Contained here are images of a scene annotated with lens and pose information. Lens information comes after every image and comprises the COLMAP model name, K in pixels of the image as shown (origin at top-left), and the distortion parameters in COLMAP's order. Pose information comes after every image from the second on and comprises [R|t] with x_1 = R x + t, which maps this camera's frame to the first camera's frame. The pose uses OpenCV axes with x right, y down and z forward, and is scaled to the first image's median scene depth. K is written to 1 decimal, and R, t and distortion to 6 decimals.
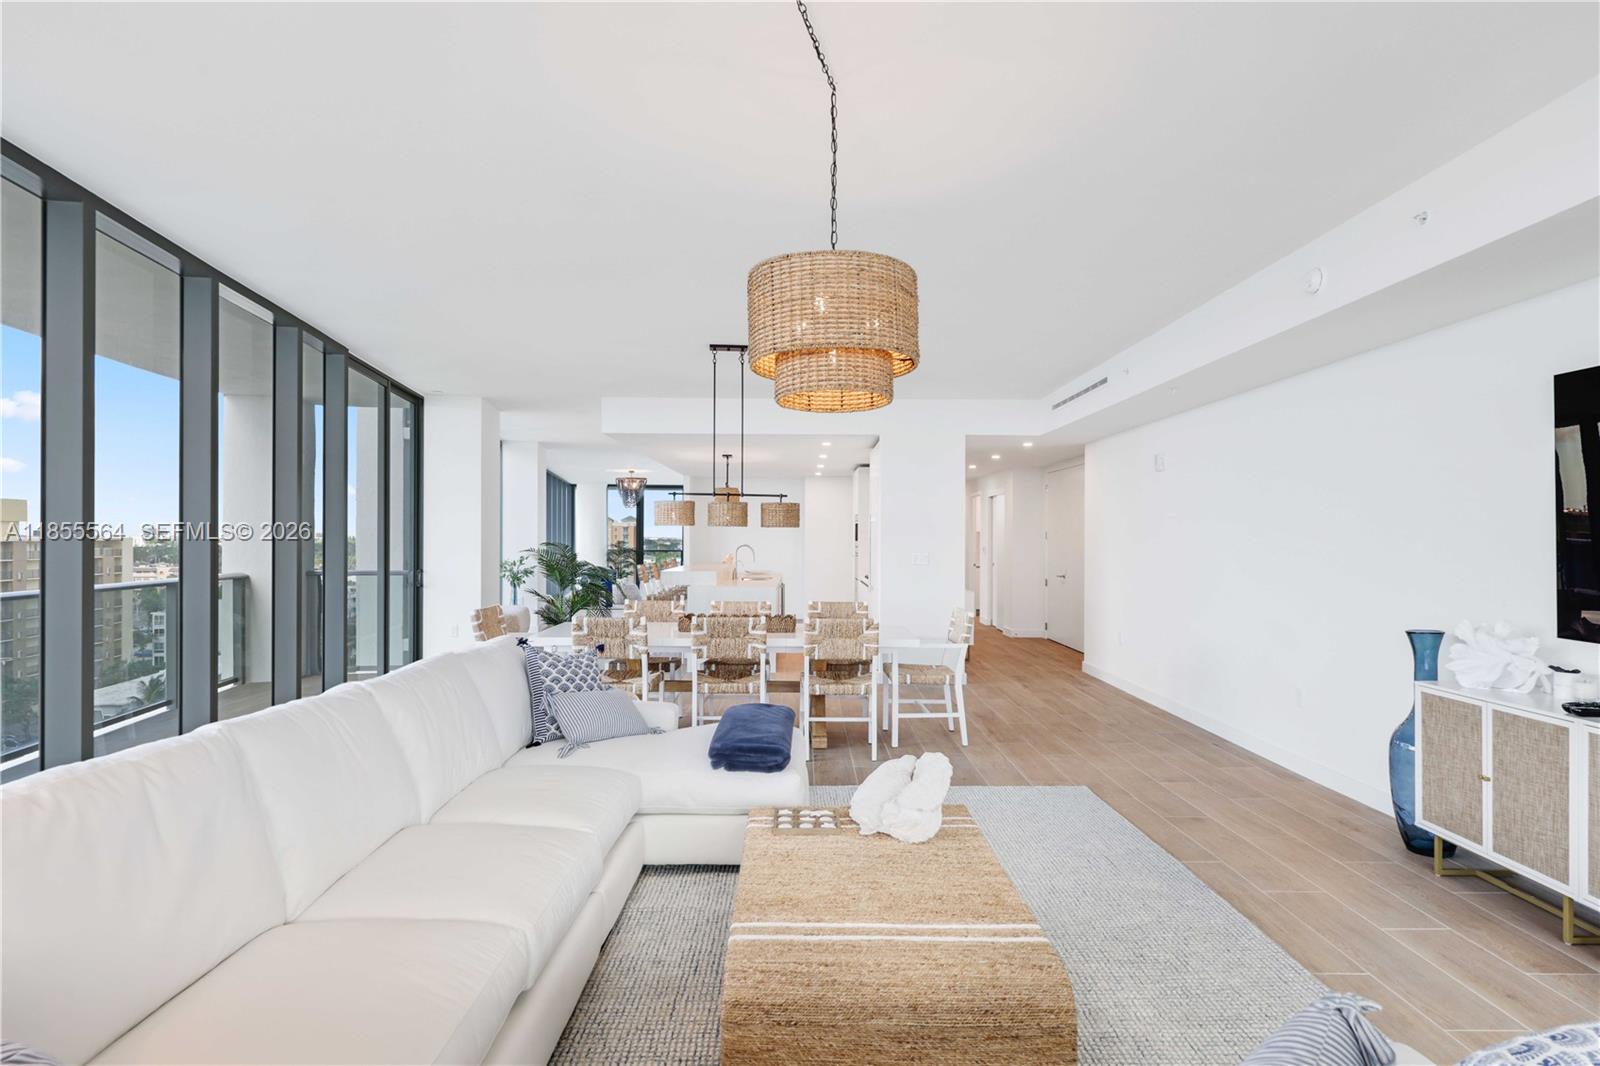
lens RADIAL K [[885.1, 0, 829.3], [0, 885.1, 523.0], [0, 0, 1]] dist [-0.001108, -0.001317]
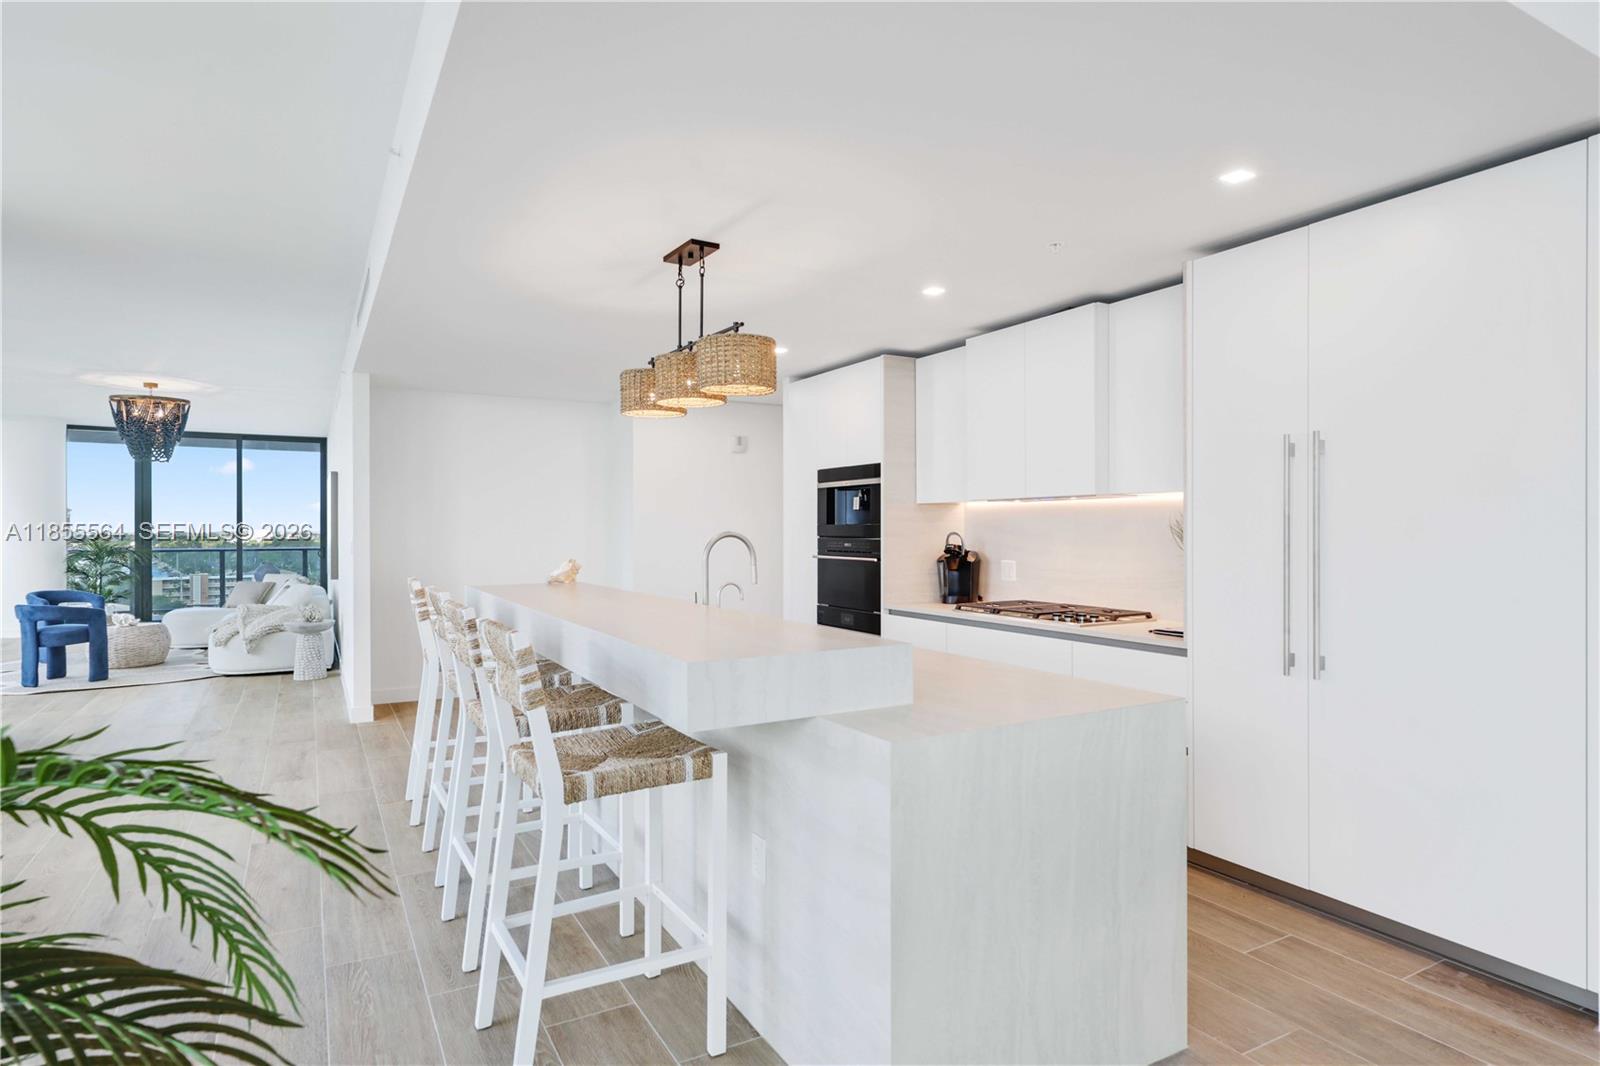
lens RADIAL K [[888.9, 0, 802.5], [0, 888.9, 534.8], [0, 0, 1]] dist [0.003692, -0.000171]
pose [[0.884542, -0.003765, 0.466445, -0.447318], [-0.005429, 0.999817, 0.018365, 0.038809], [-0.466428, -0.018777, 0.884360, 1.376335]]
